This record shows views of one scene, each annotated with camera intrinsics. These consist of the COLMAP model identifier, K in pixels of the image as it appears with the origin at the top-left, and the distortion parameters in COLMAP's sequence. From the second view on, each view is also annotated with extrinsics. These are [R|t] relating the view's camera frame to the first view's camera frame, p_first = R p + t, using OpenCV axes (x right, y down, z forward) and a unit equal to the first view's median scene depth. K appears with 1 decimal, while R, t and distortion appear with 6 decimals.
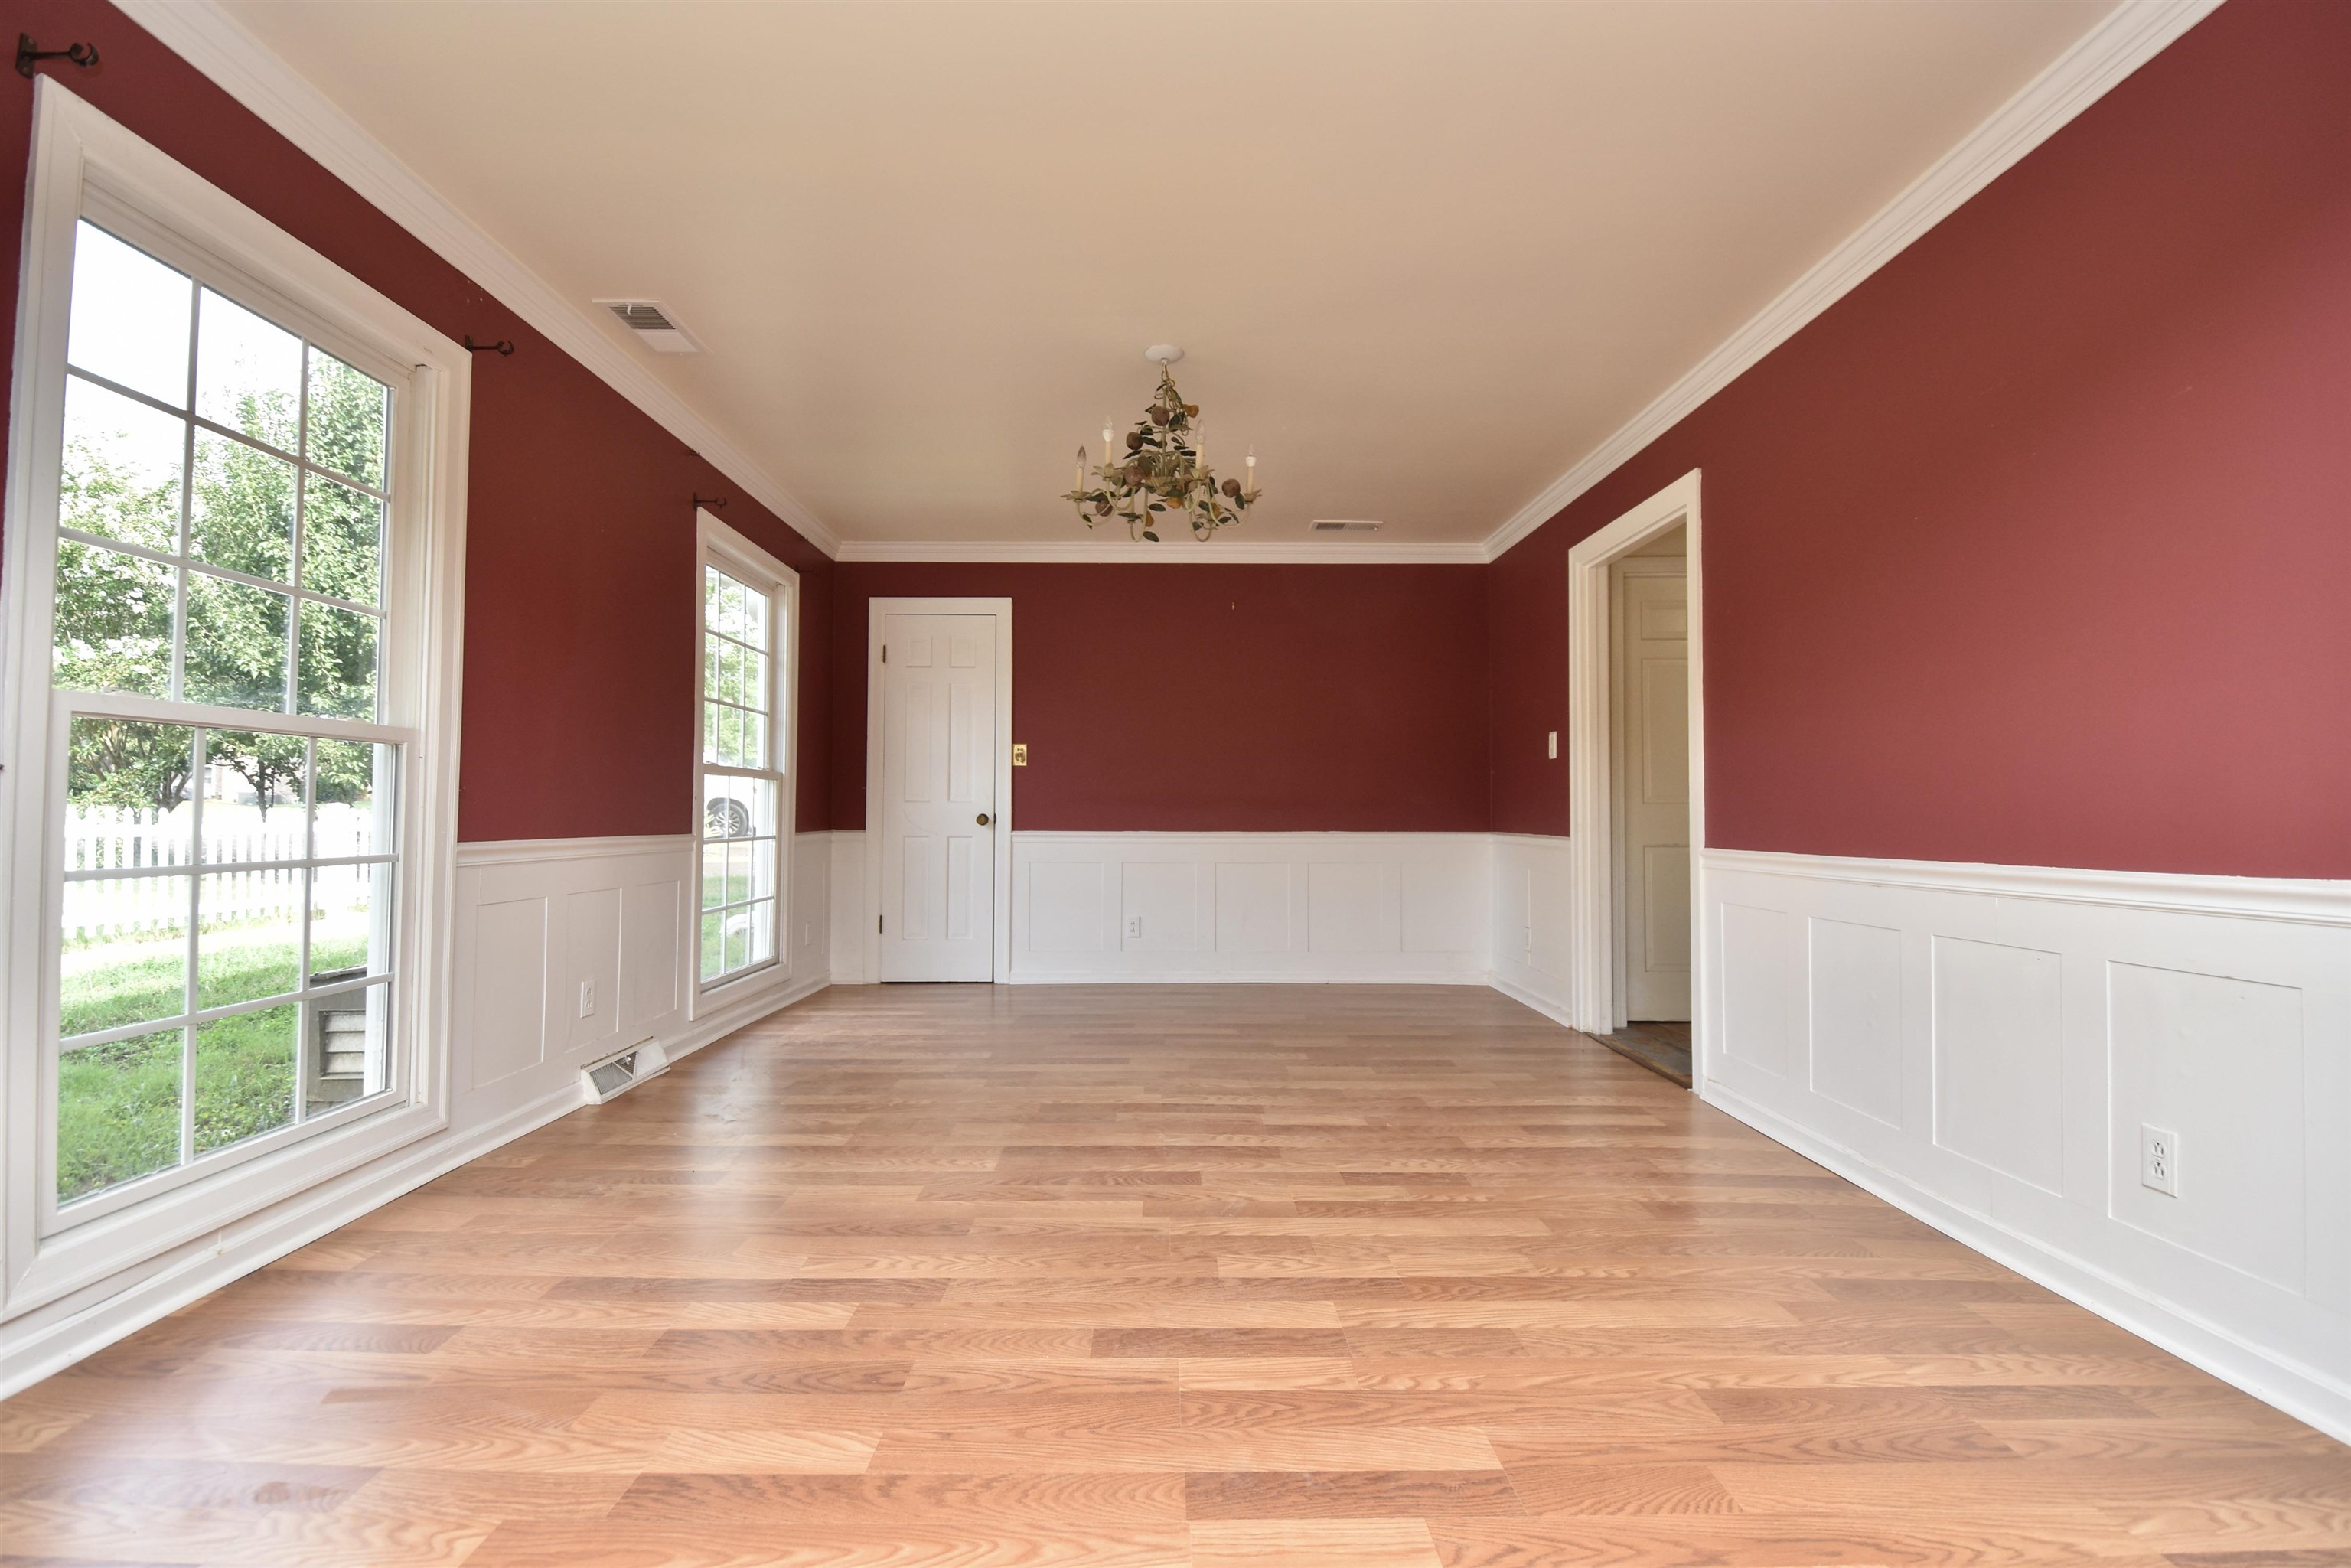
lens RADIAL K [[1039.7, 0, 1175.5], [0, 1039.7, 784.0], [0, 0, 1]] dist [0.023018, -0.027196]
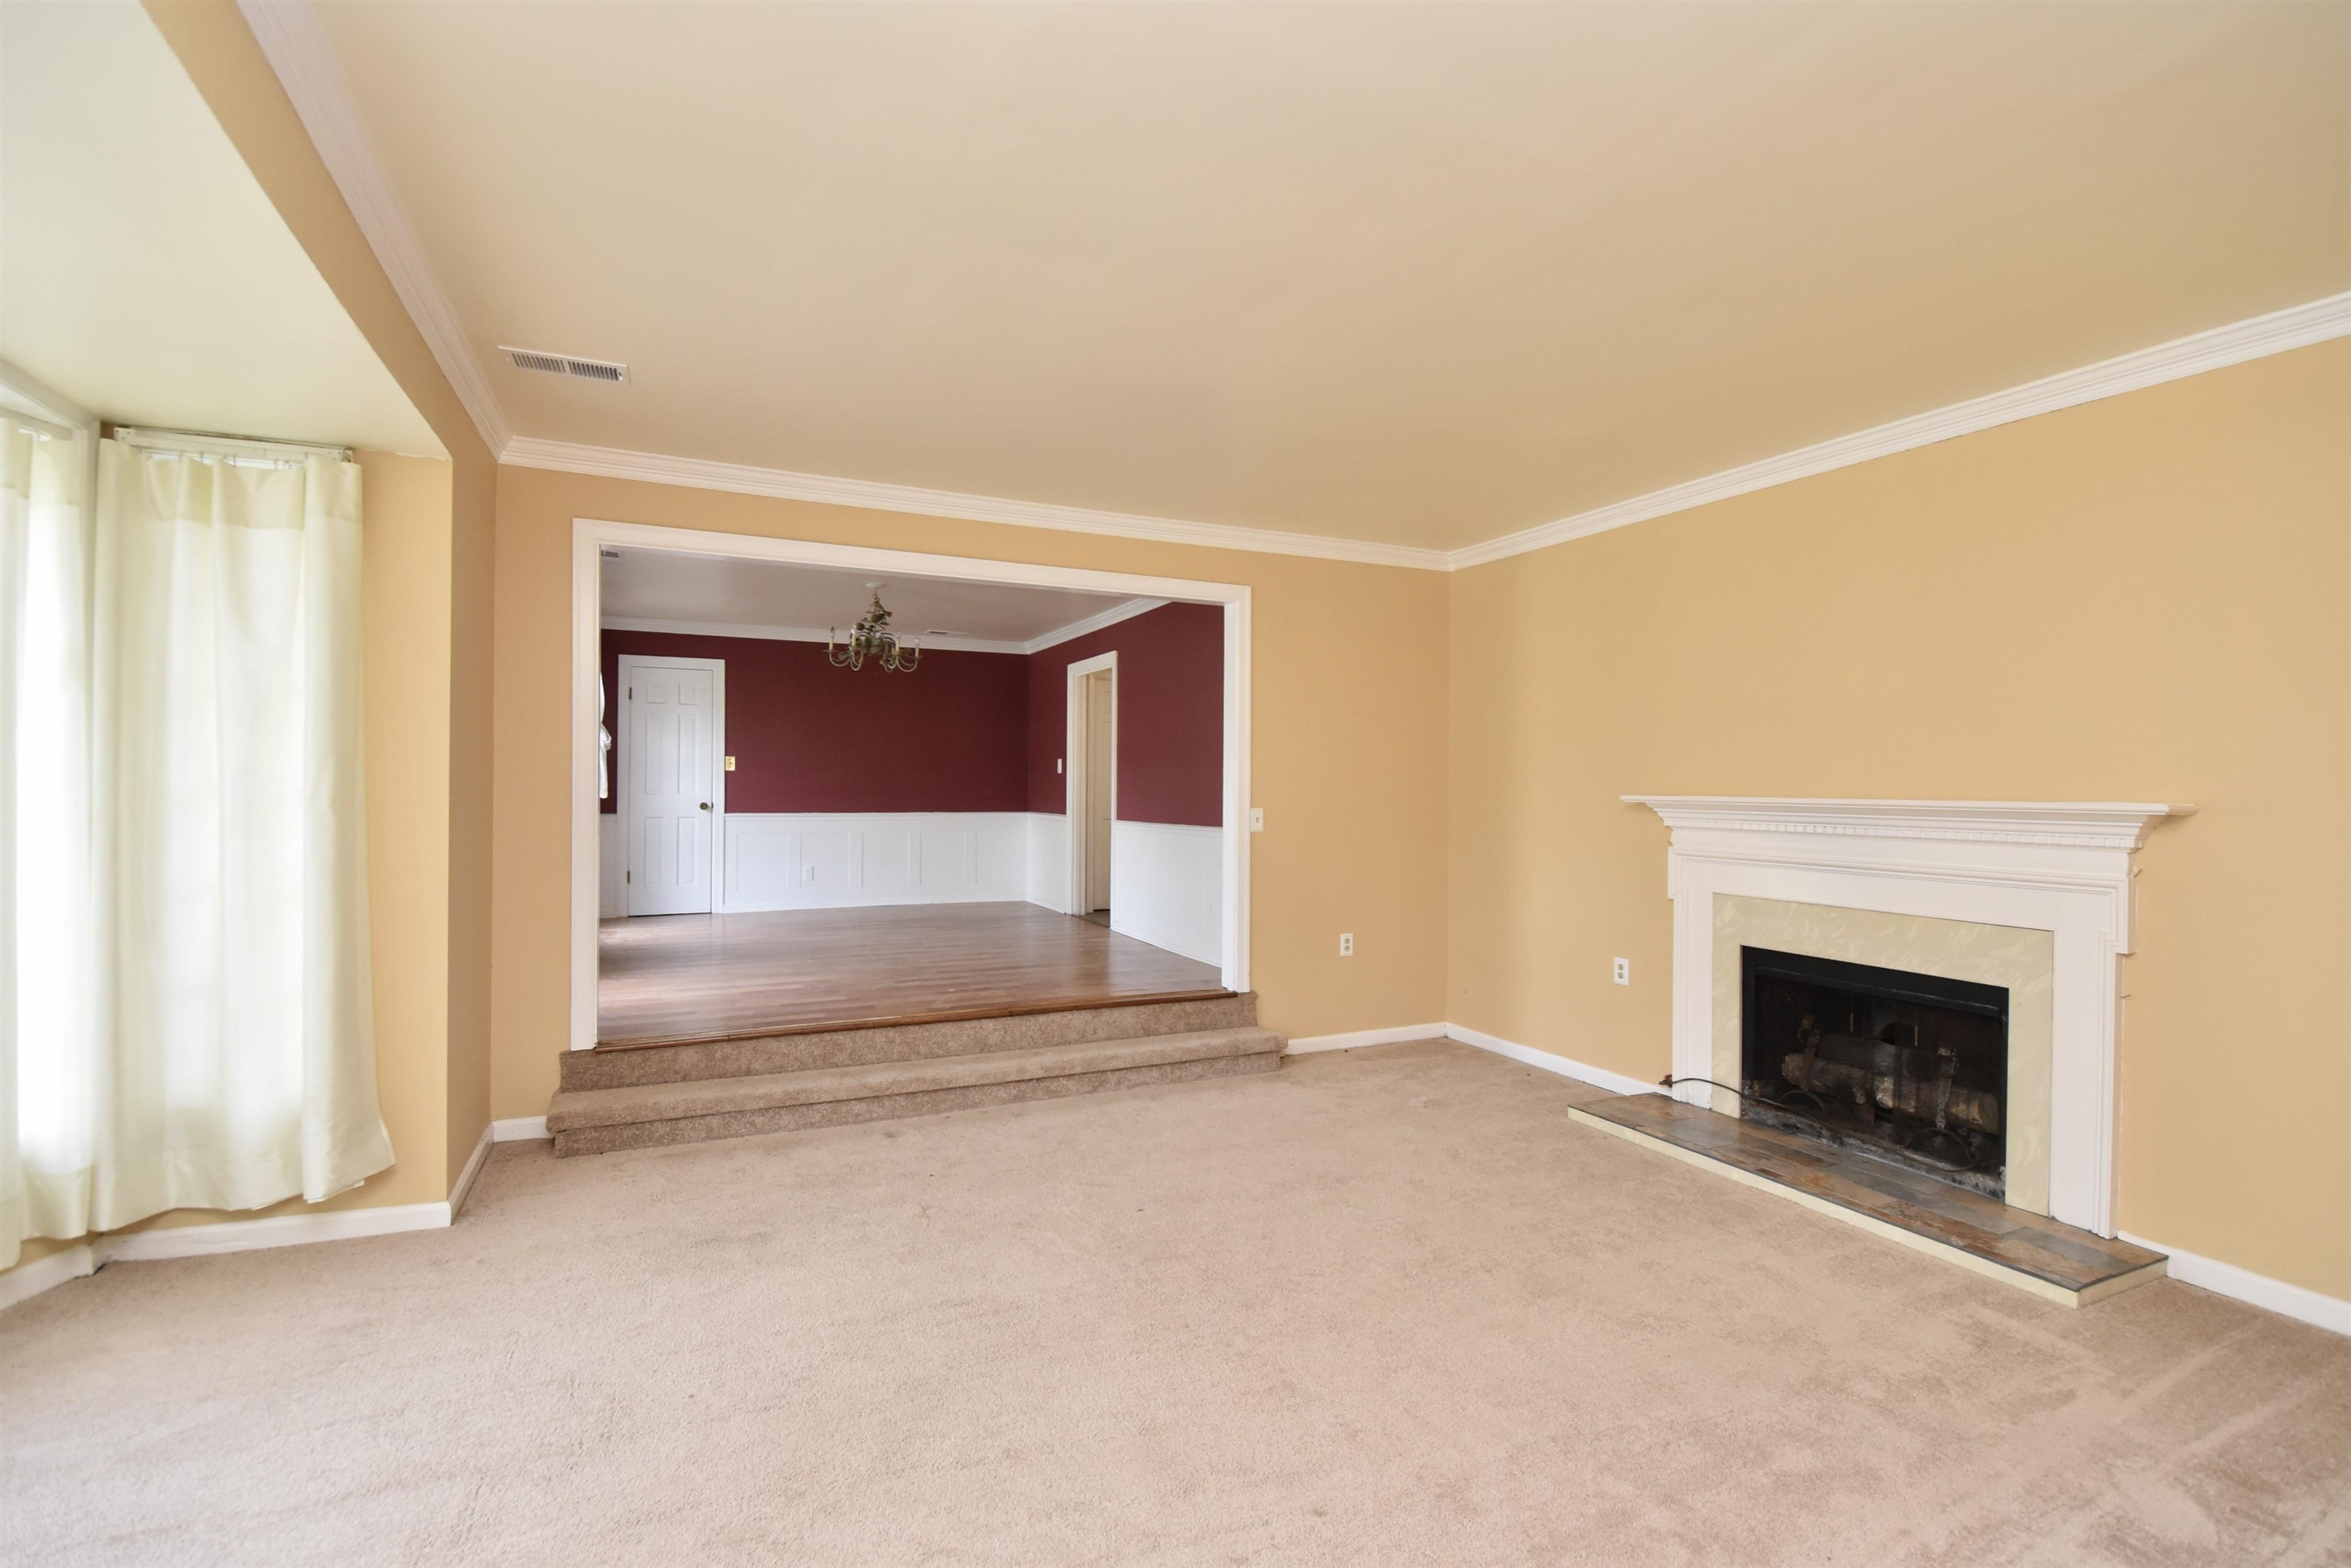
lens RADIAL K [[1039.7, 0, 1175.5], [0, 1039.7, 784.0], [0, 0, 1]] dist [0.023018, -0.027196]
pose [[0.908992, 0.002533, 0.416805, -0.215797], [-0.014366, 0.999578, 0.025256, -0.051806], [-0.416565, -0.028945, 0.908645, -0.745684]]
